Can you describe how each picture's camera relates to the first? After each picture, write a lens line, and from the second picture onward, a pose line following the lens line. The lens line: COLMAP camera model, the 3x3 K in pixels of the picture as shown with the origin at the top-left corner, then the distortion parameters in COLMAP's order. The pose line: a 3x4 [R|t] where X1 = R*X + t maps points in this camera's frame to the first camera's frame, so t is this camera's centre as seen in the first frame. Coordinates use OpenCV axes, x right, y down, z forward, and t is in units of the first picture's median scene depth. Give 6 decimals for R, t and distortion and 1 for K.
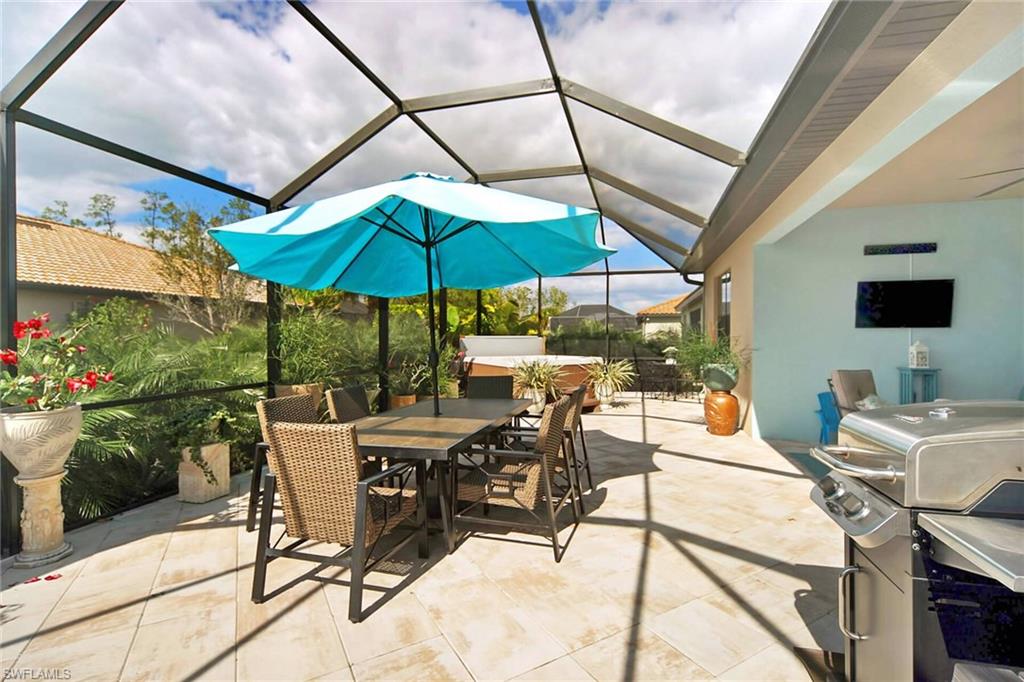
lens RADIAL K [[476.3, 0, 510.0], [0, 476.3, 341.8], [0, 0, 1]] dist [0.004474, 0.000509]
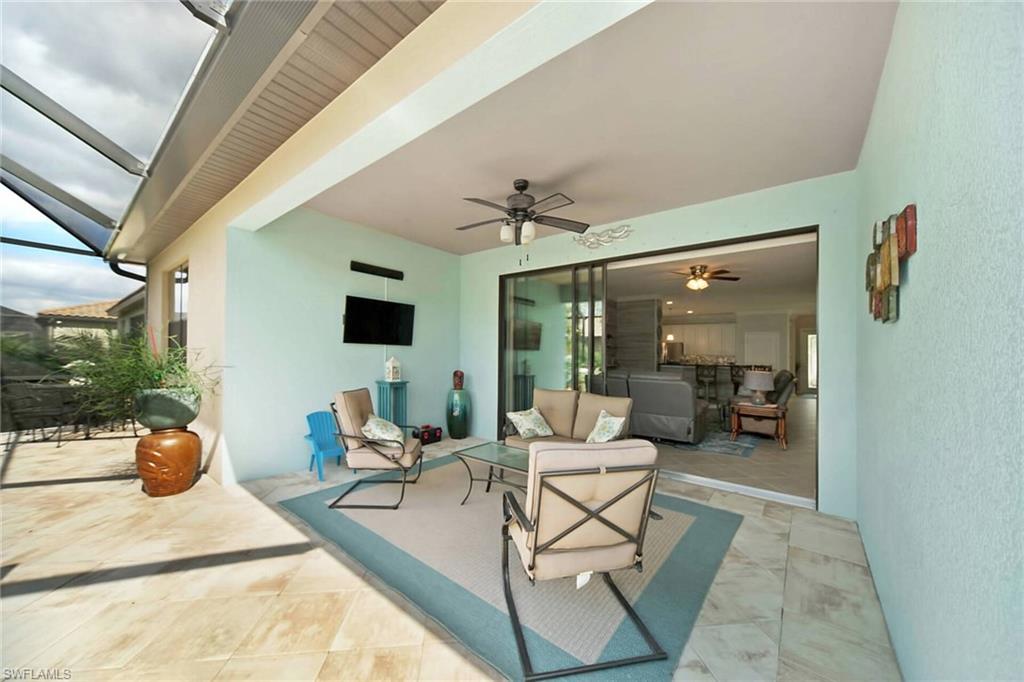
lens RADIAL K [[363.7, 0, 507.8], [0, 363.7, 358.0], [0, 0, 1]] dist [0.001727, 0.000224]
pose [[0.401873, 0.002376, 0.915692, 0.162368], [-0.014527, 0.999887, 0.003781, -0.005117], [-0.915580, -0.014821, 0.401862, 0.356266]]
